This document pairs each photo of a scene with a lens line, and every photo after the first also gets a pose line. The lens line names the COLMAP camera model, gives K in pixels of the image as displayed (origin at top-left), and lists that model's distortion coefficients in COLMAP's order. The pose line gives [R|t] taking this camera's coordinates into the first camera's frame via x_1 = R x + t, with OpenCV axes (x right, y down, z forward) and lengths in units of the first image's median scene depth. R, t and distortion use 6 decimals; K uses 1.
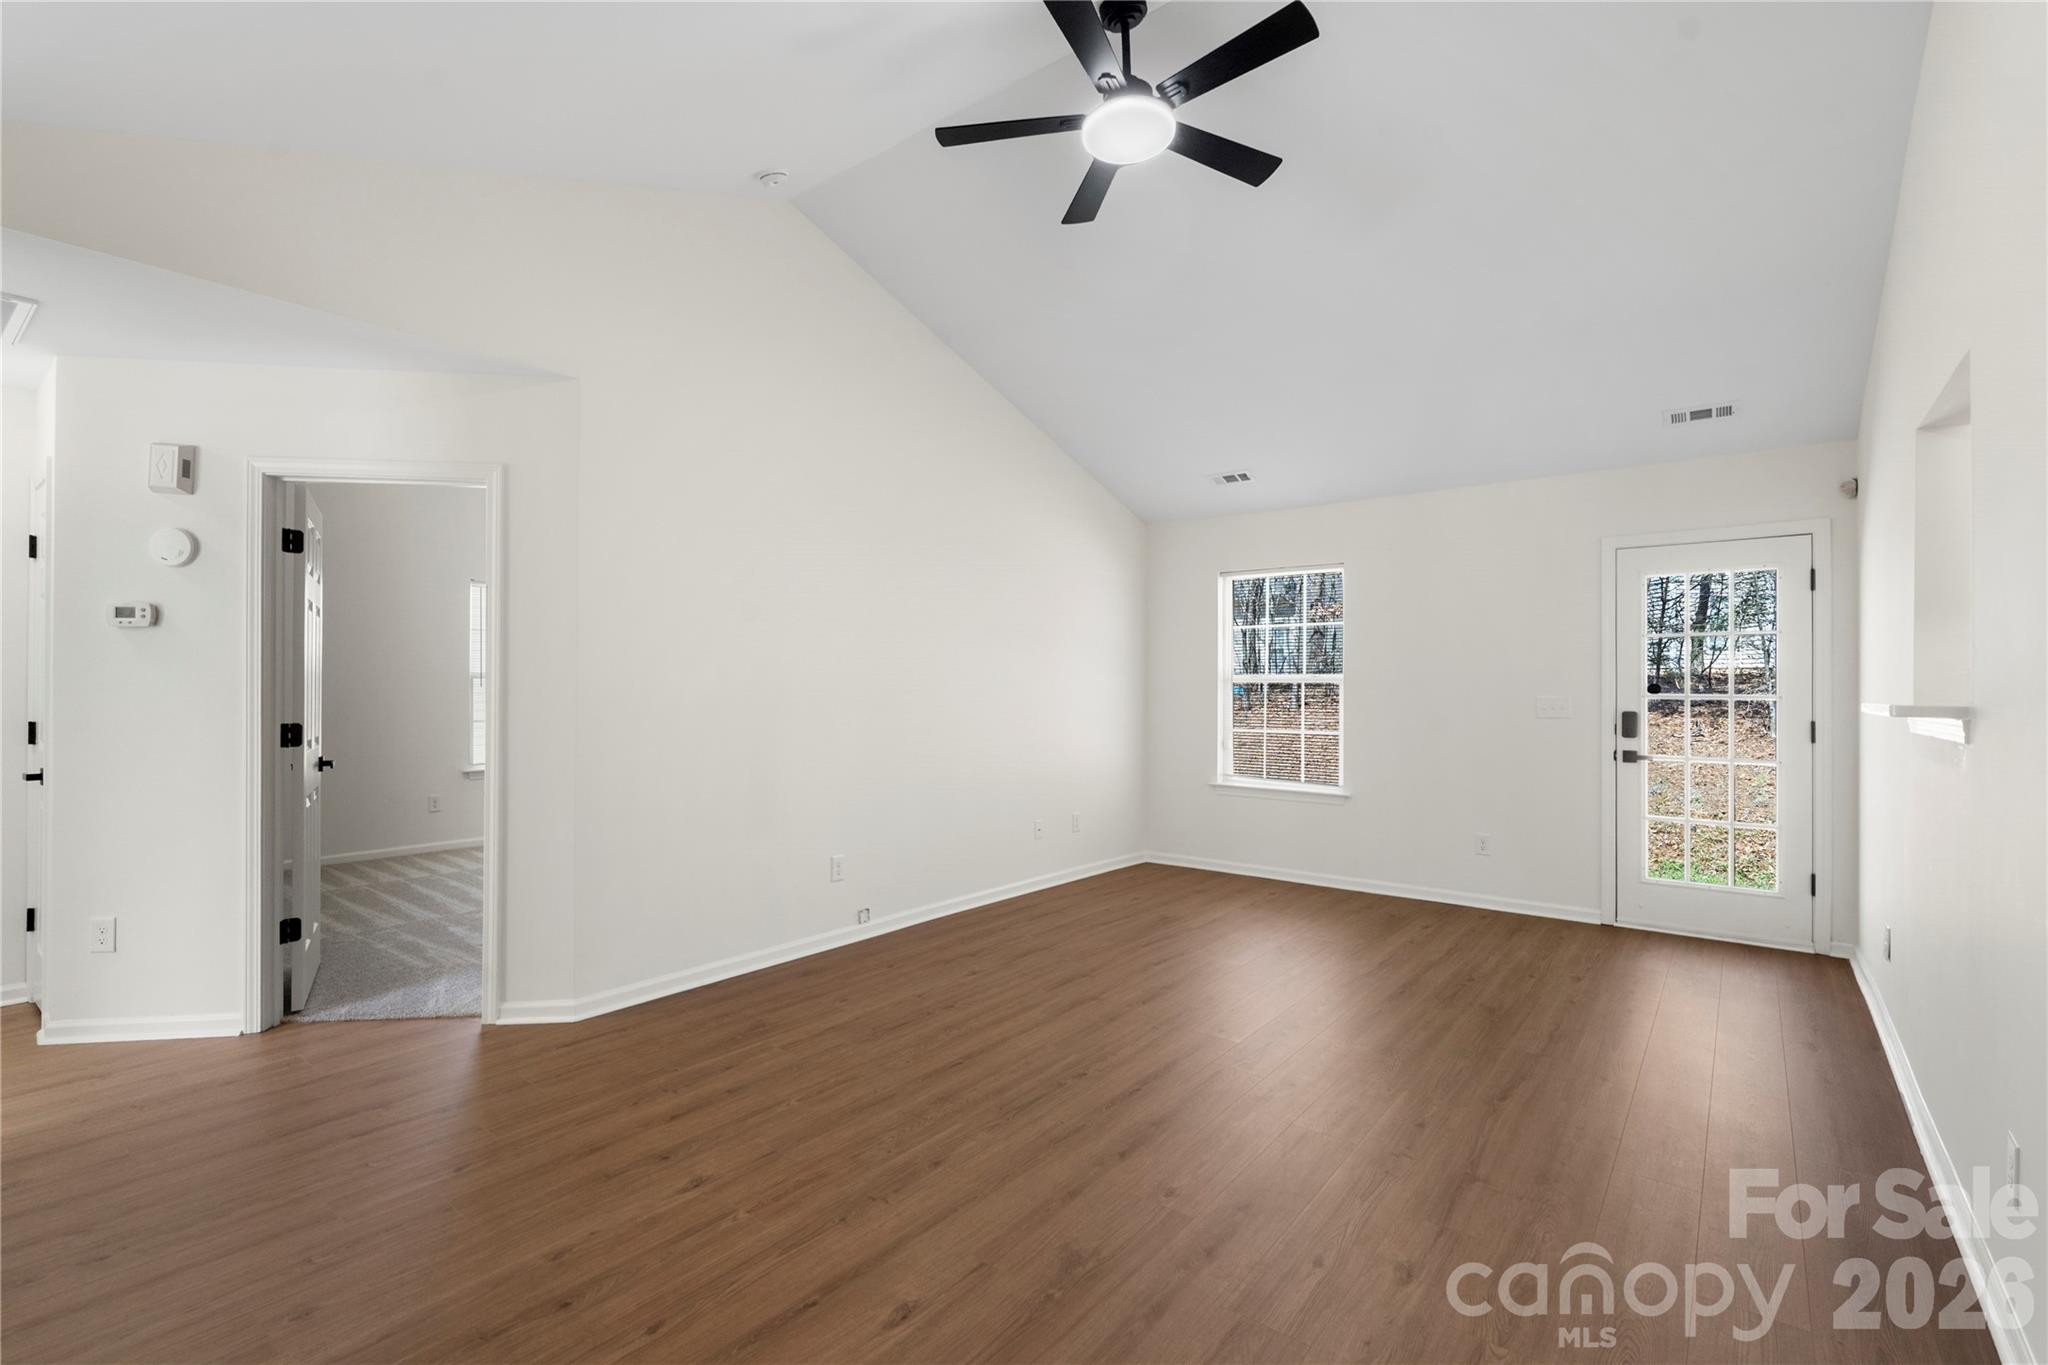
lens RADIAL K [[905.3, 0, 1024.3], [0, 905.3, 681.8], [0, 0, 1]] dist [-0.003503, 0.000028]
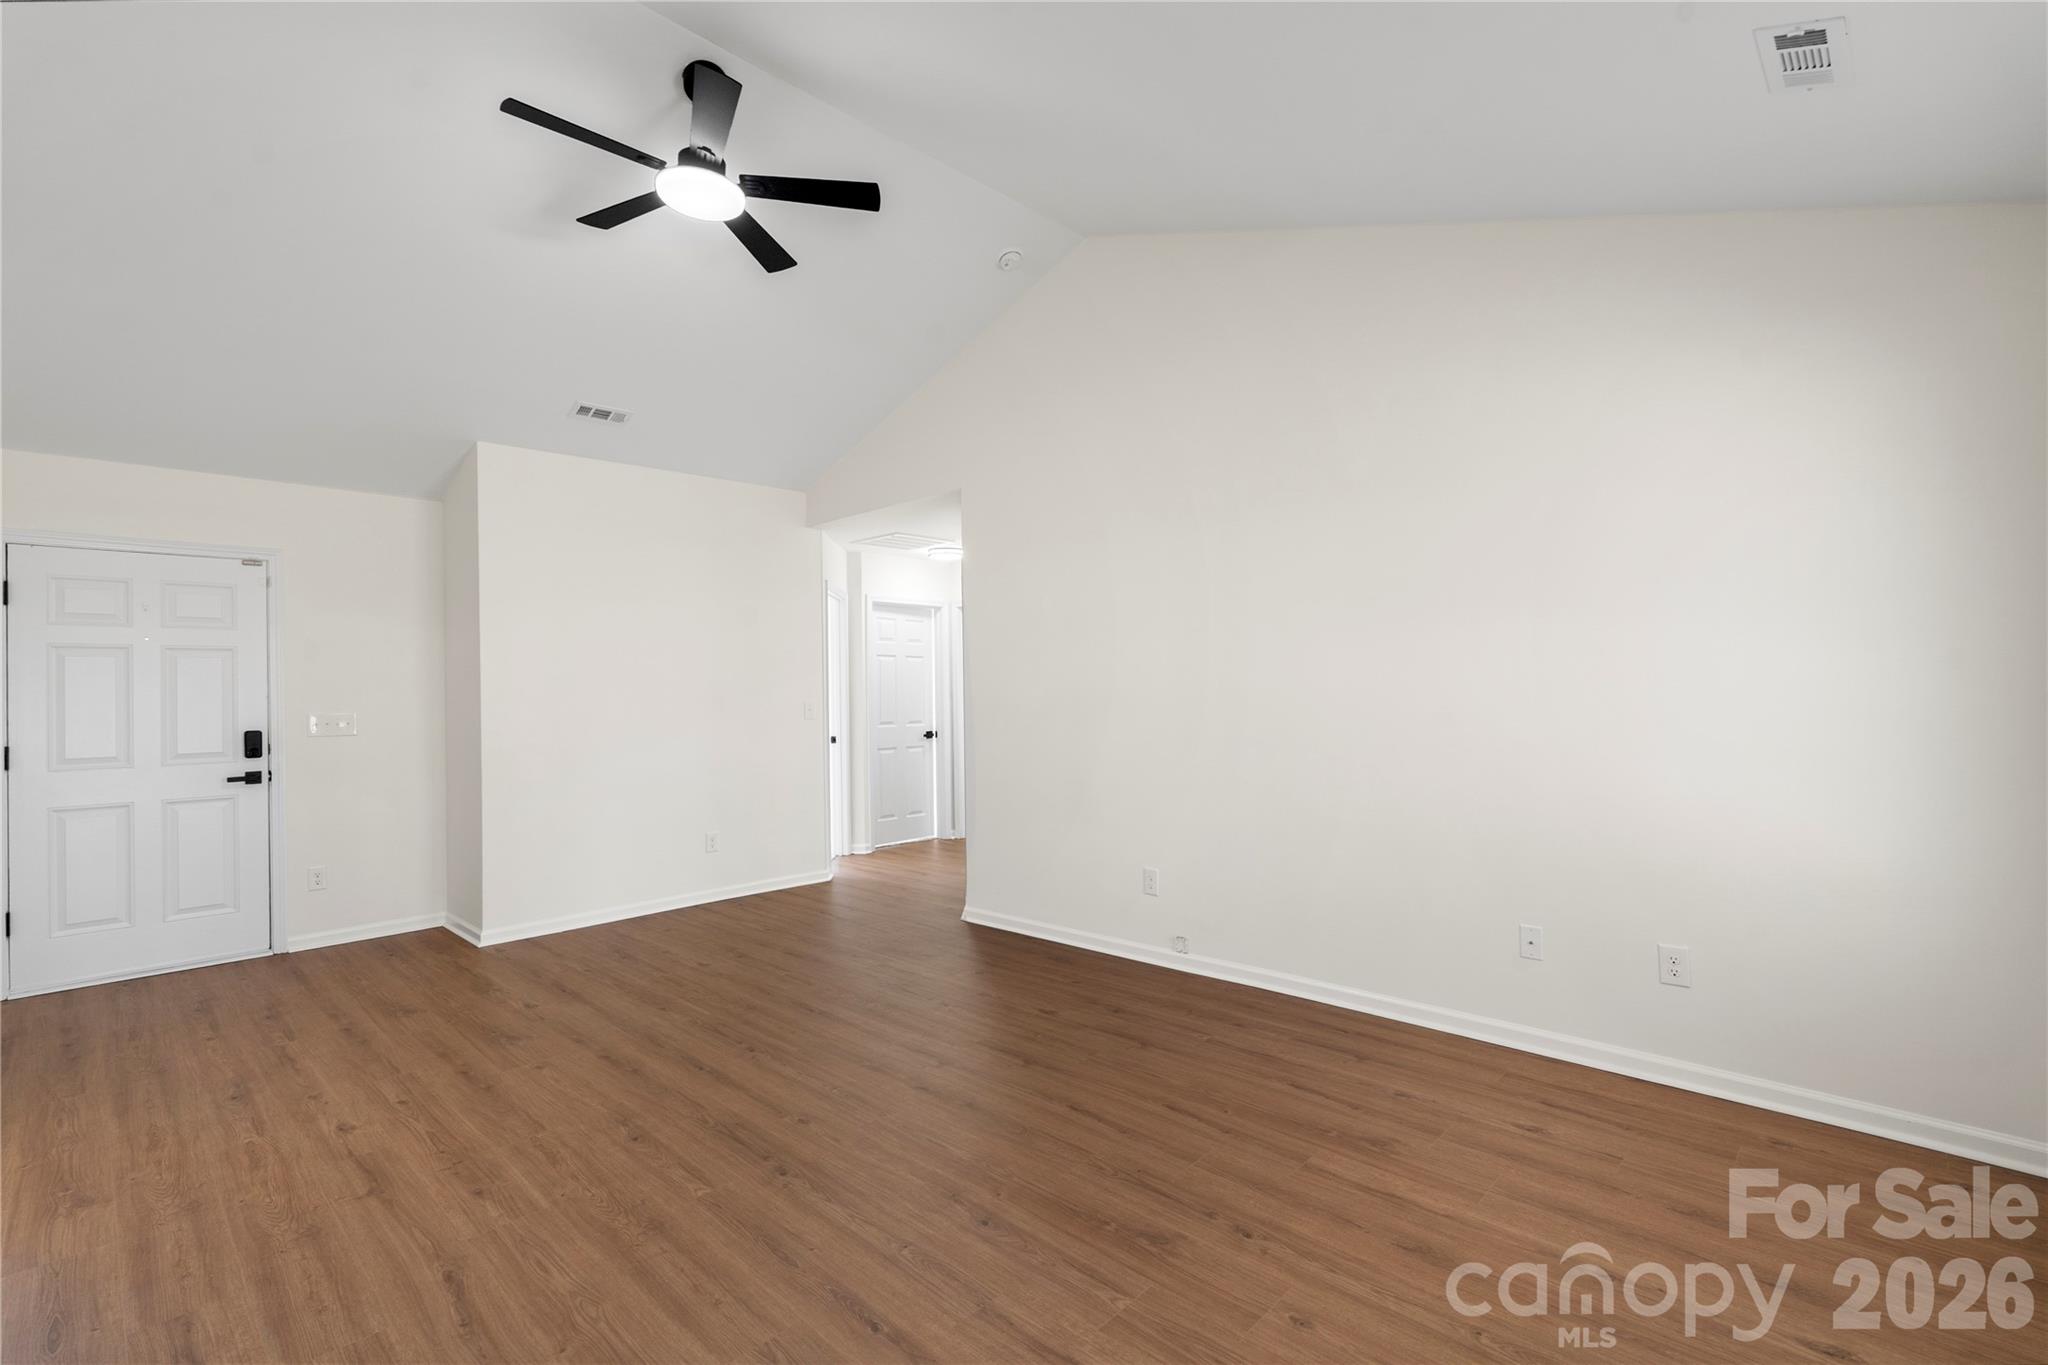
lens RADIAL K [[905.3, 0, 1032.3], [0, 905.3, 689.5], [0, 0, 1]] dist [-0.003503, 0.000028]
pose [[-0.081513, -0.005716, -0.996656, 0.784419], [0.024567, 0.999668, -0.007743, 0.008096], [0.996369, -0.025116, -0.081346, 0.994259]]
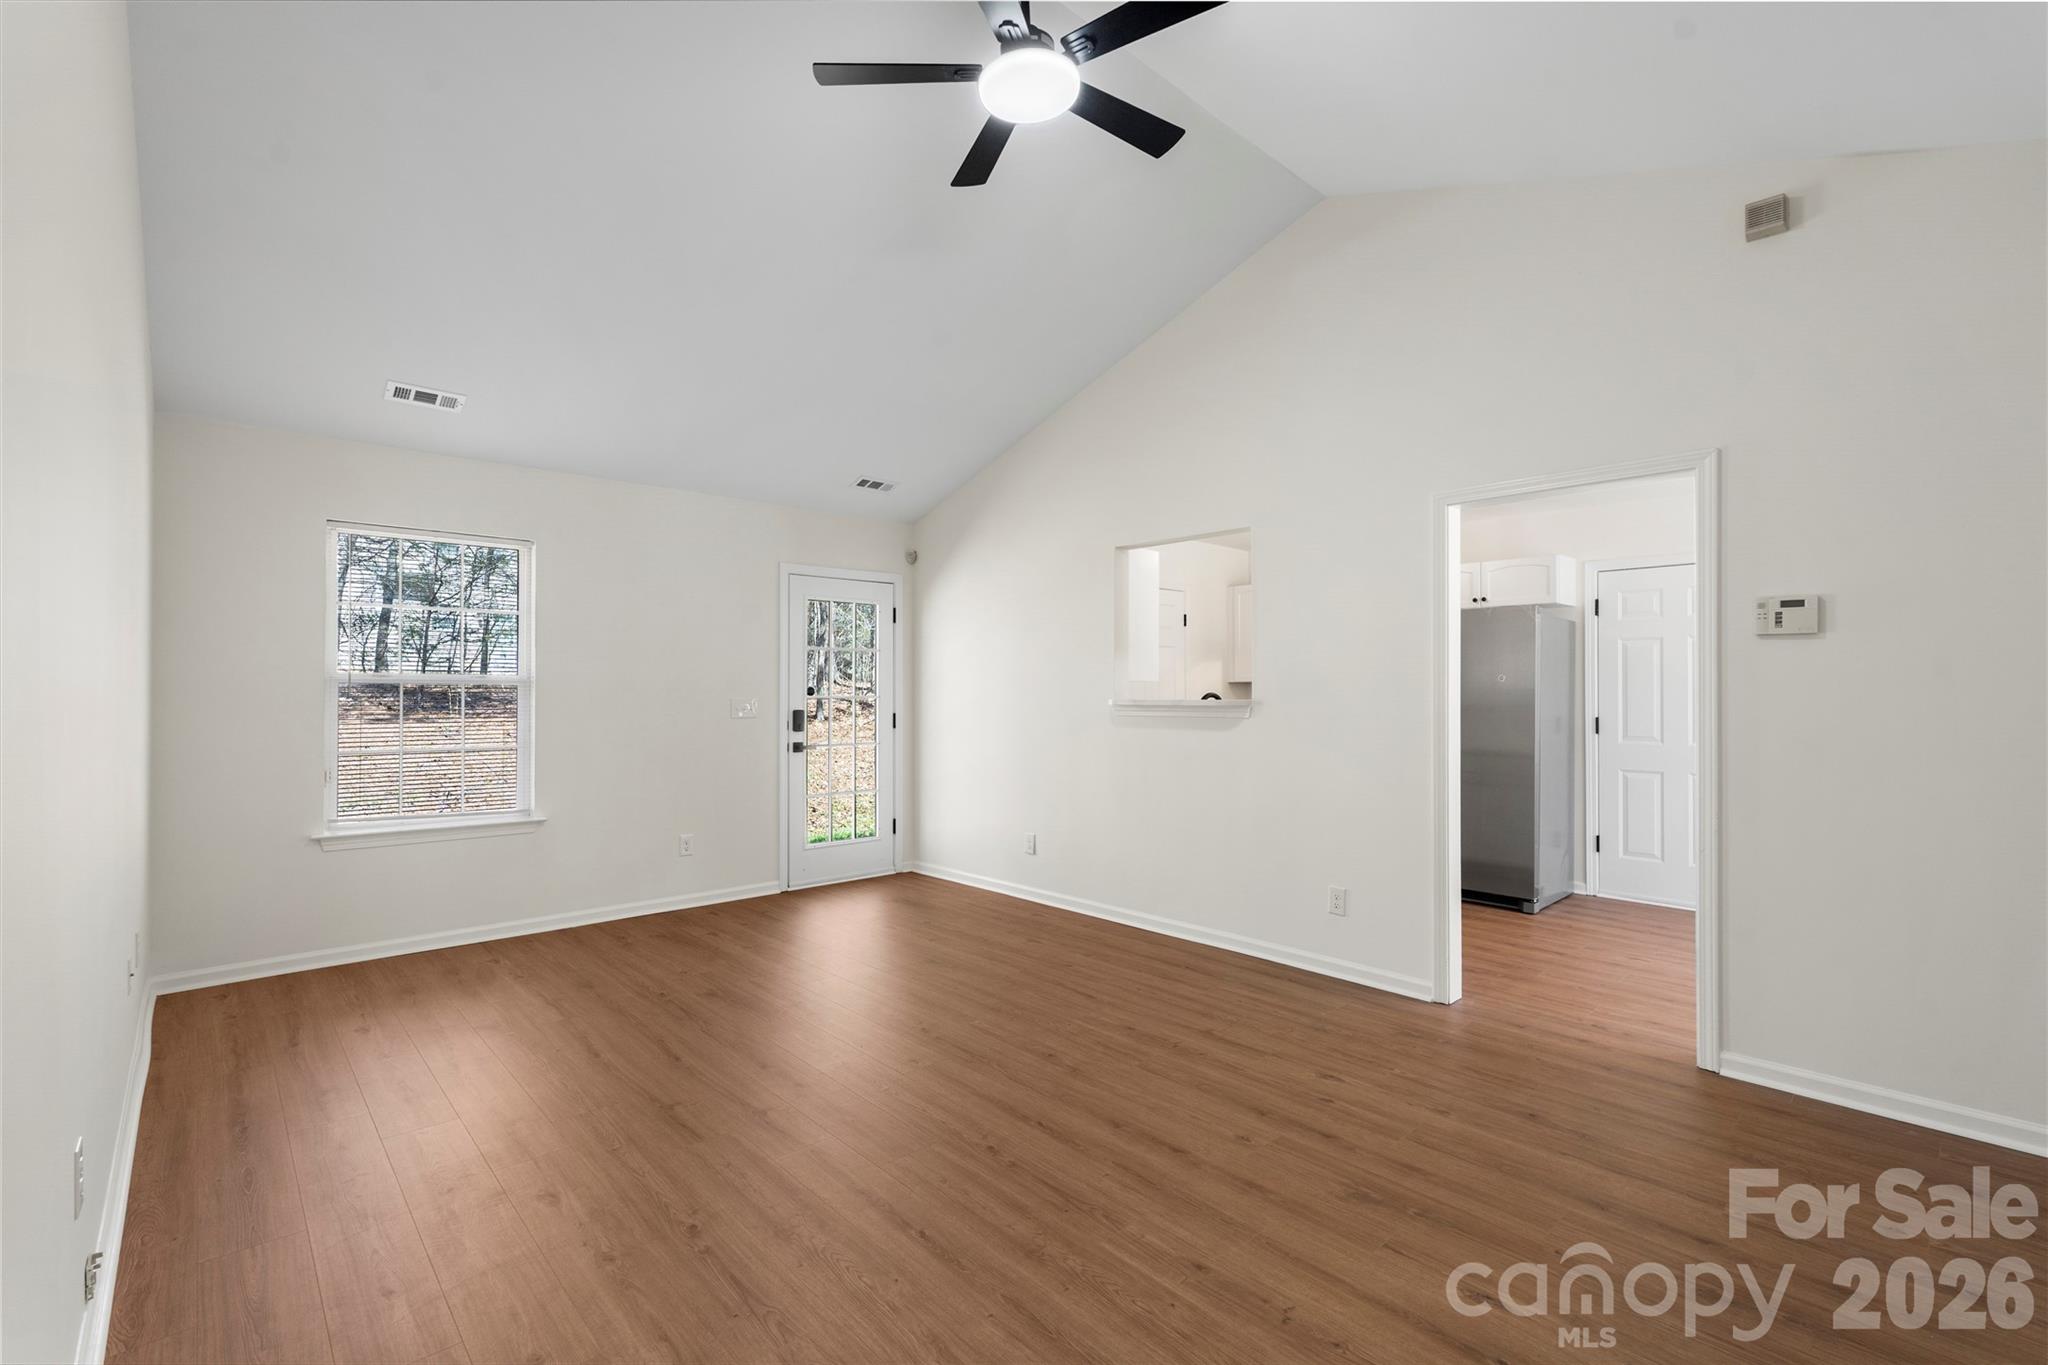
lens RADIAL K [[905.3, 0, 1021.2], [0, 905.3, 671.4], [0, 0, 1]] dist [-0.003503, 0.000028]
pose [[0.159136, 0.020284, 0.987048, -0.532943], [-0.006241, 0.999790, -0.019540, 0.003684], [-0.987237, -0.003050, 0.159229, 0.579410]]
